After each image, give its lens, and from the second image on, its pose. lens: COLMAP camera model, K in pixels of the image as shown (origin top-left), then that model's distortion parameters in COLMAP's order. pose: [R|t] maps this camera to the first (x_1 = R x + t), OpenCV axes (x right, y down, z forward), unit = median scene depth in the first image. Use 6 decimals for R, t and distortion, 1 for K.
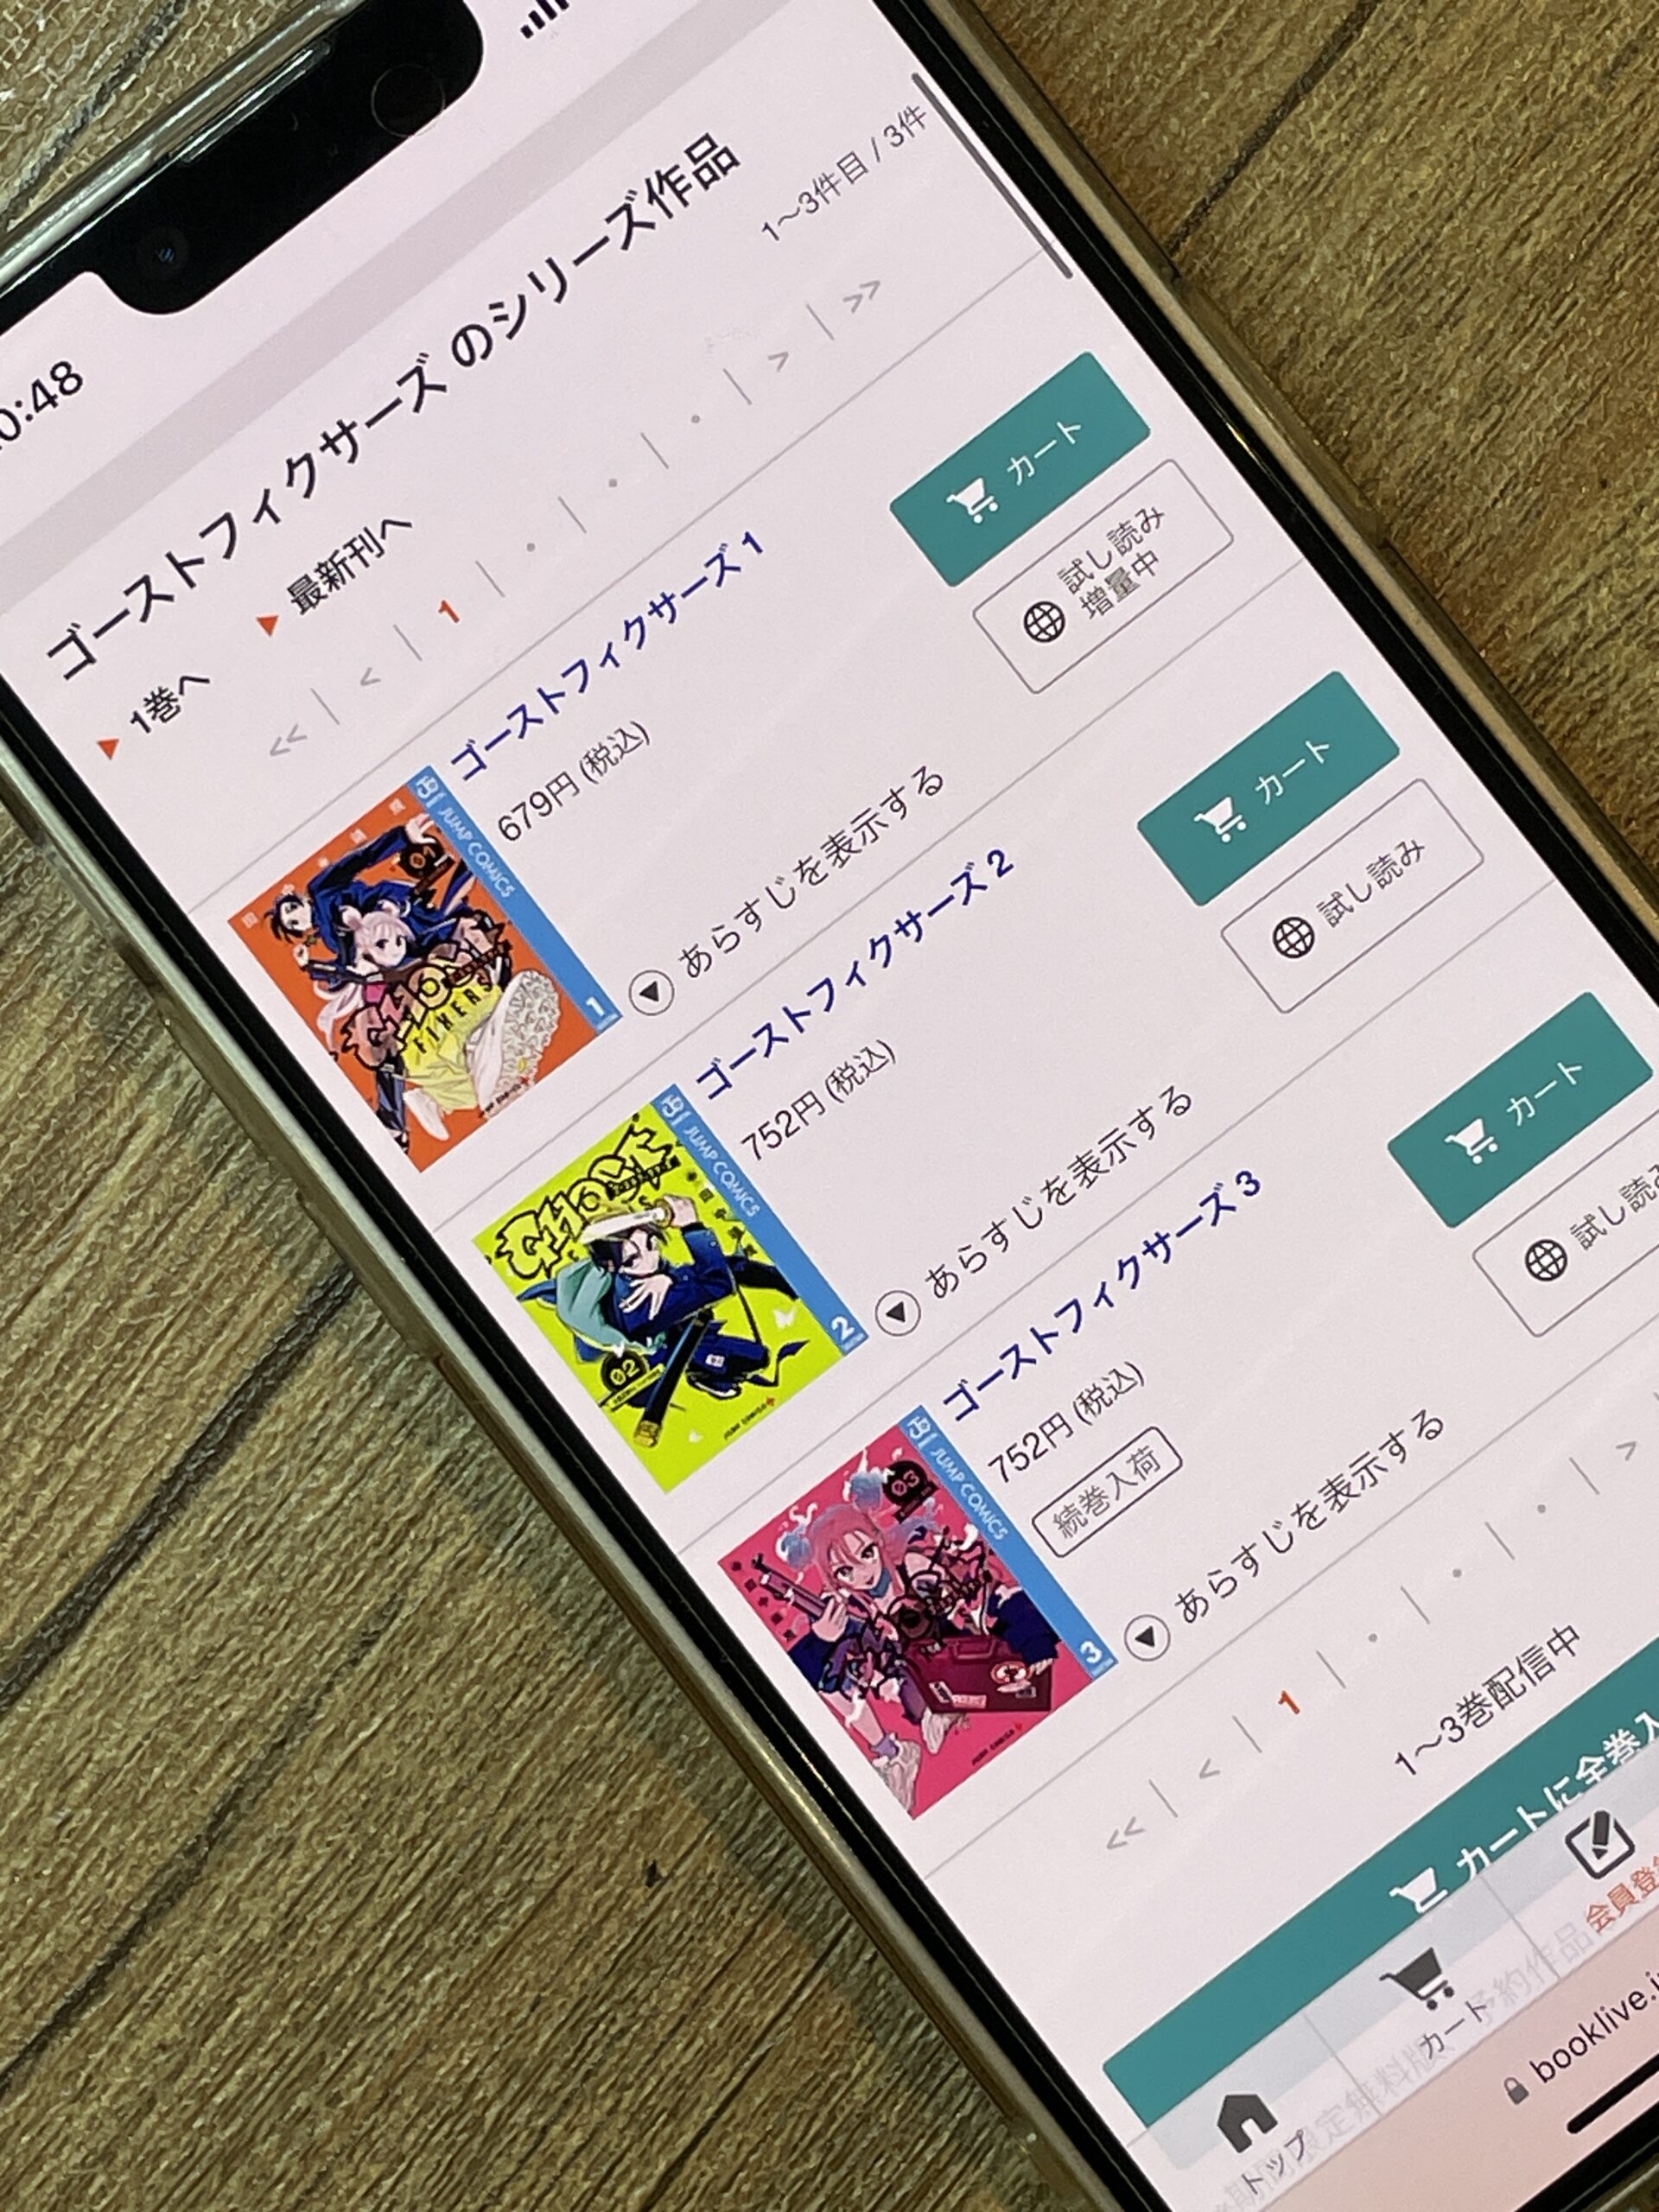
lens RADIAL K [[4473.3, 0, 833.2], [0, 4473.3, 1107.4], [0, 0, 1]] dist [0.011709, 0.000000]
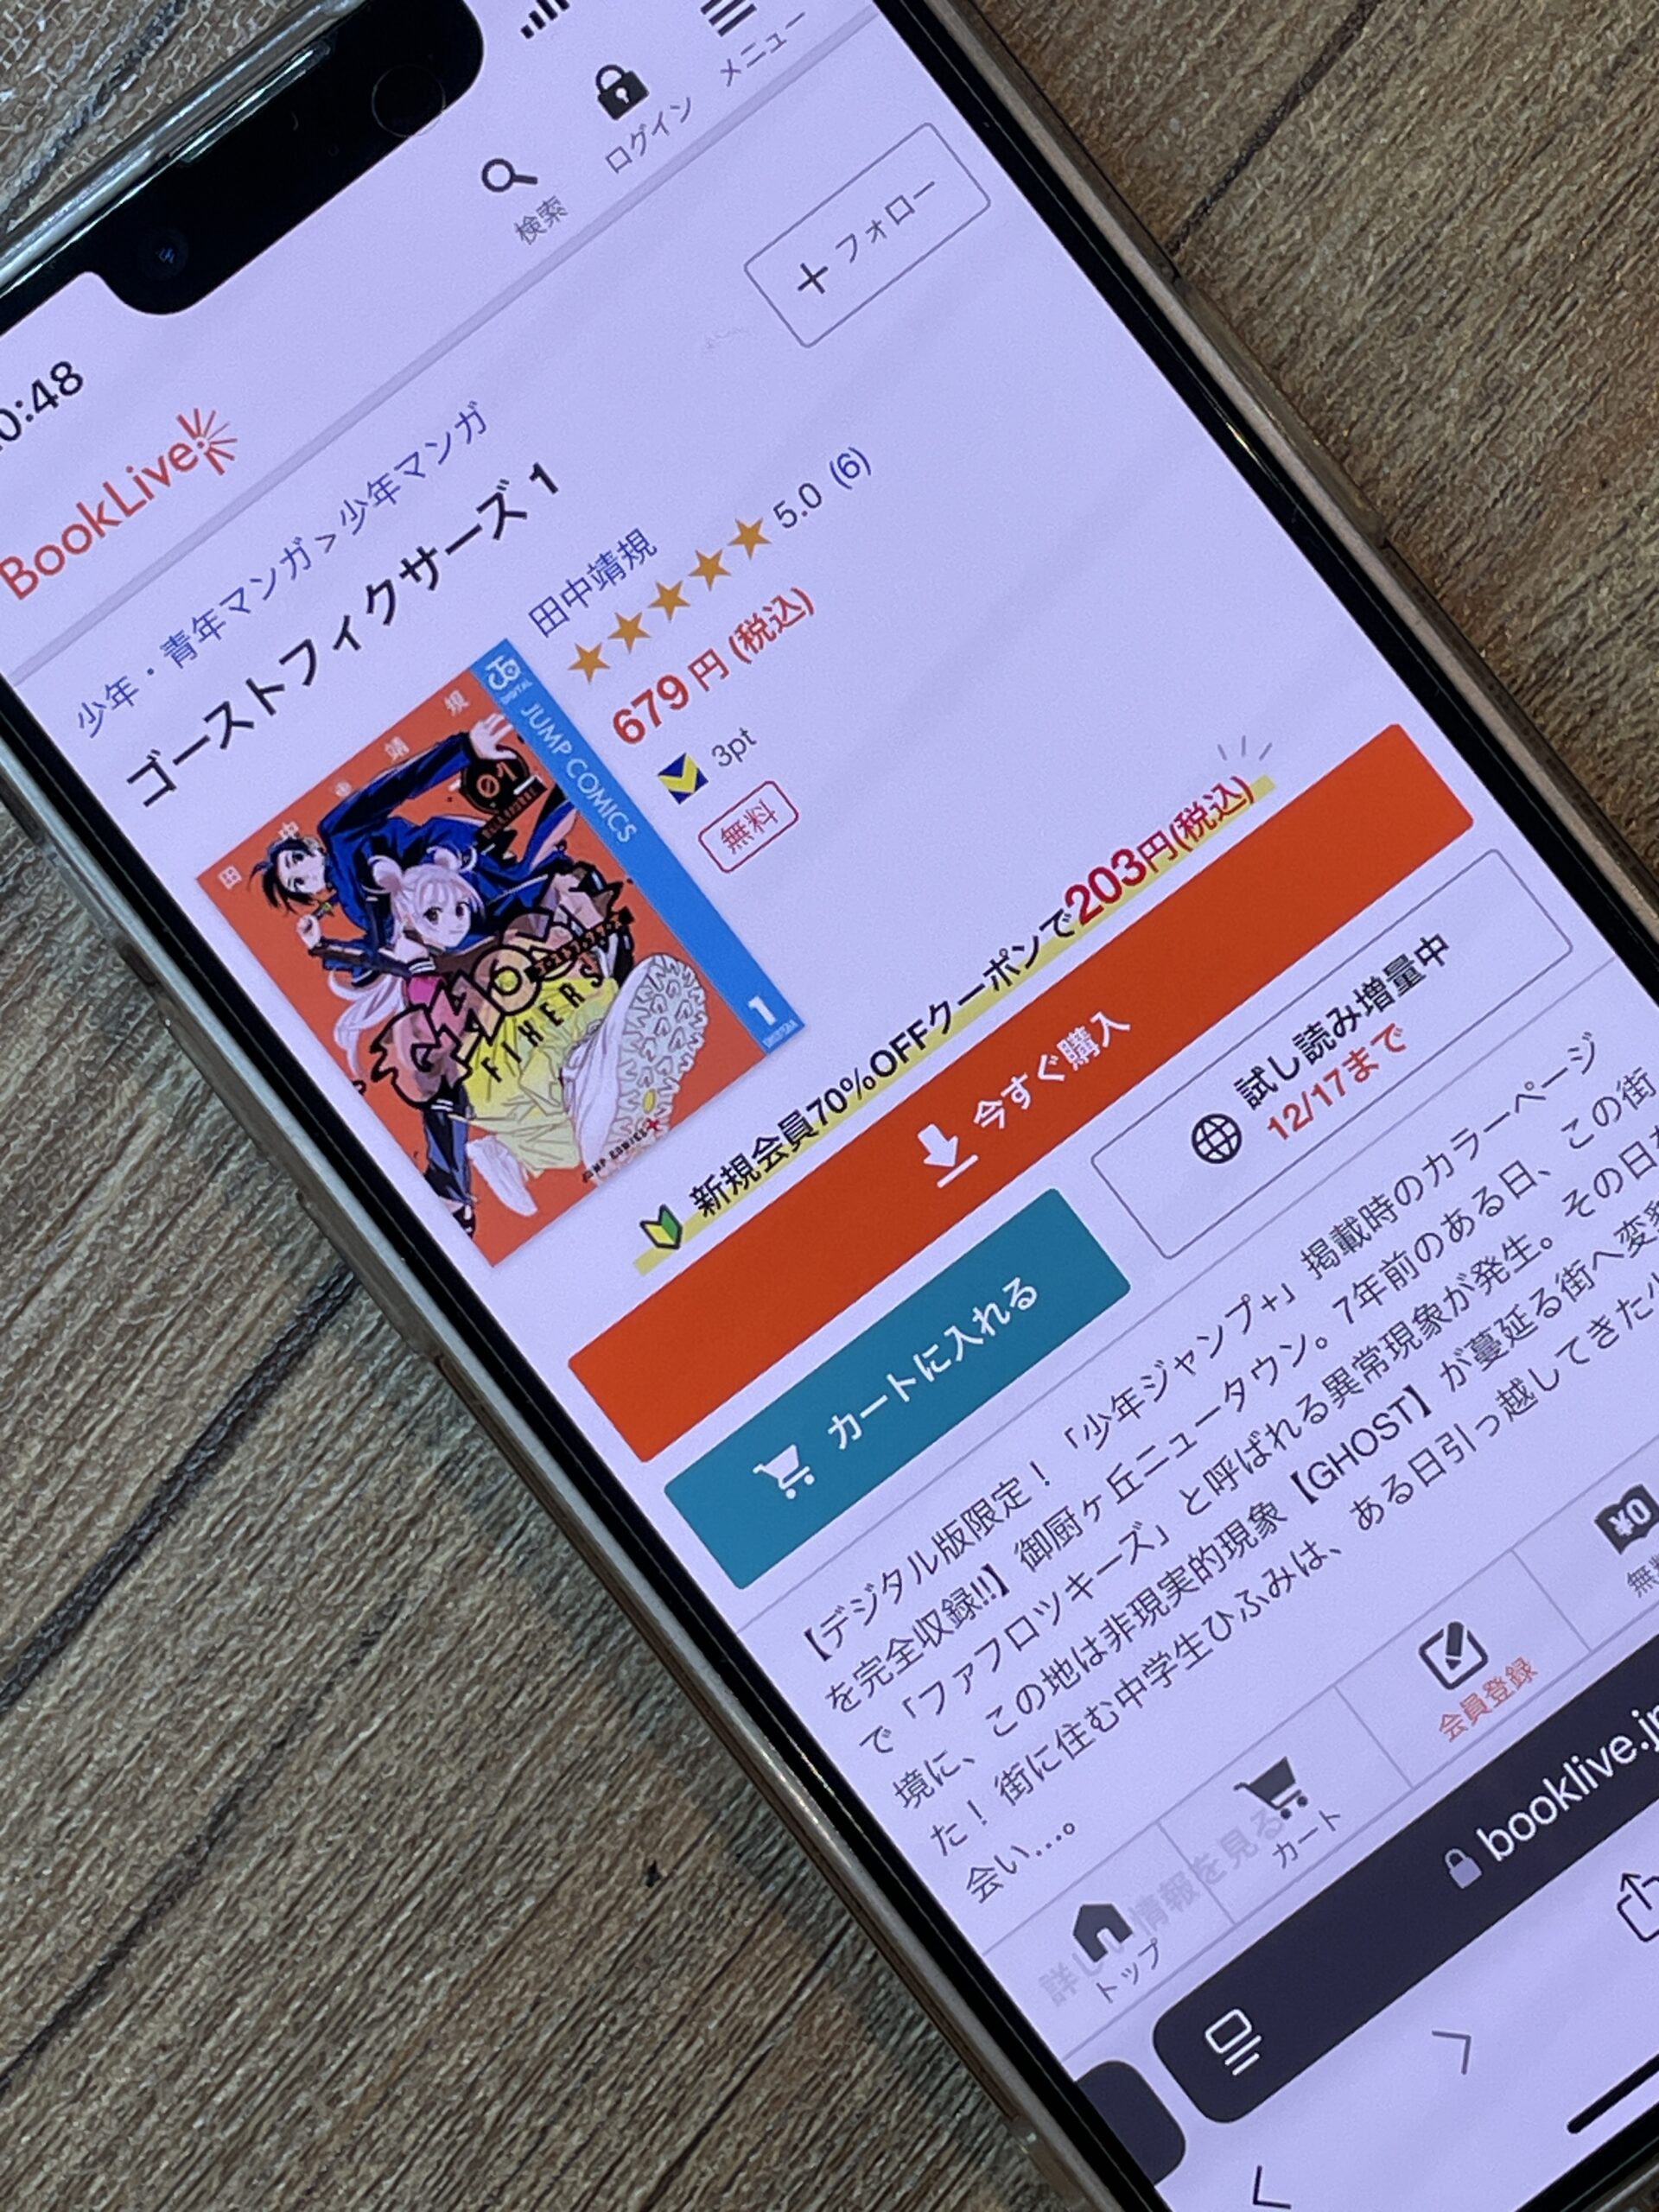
lens RADIAL K [[4473.3, 0, 828.2], [0, 4473.3, 1105.2], [0, 0, 1]] dist [0.011709, 0.000000]
pose [[0.999999, 0.000108, -0.001165, -0.042800], [-0.000108, 1.000000, -0.000527, -0.008466], [0.001165, 0.000527, 0.999999, 0.350679]]
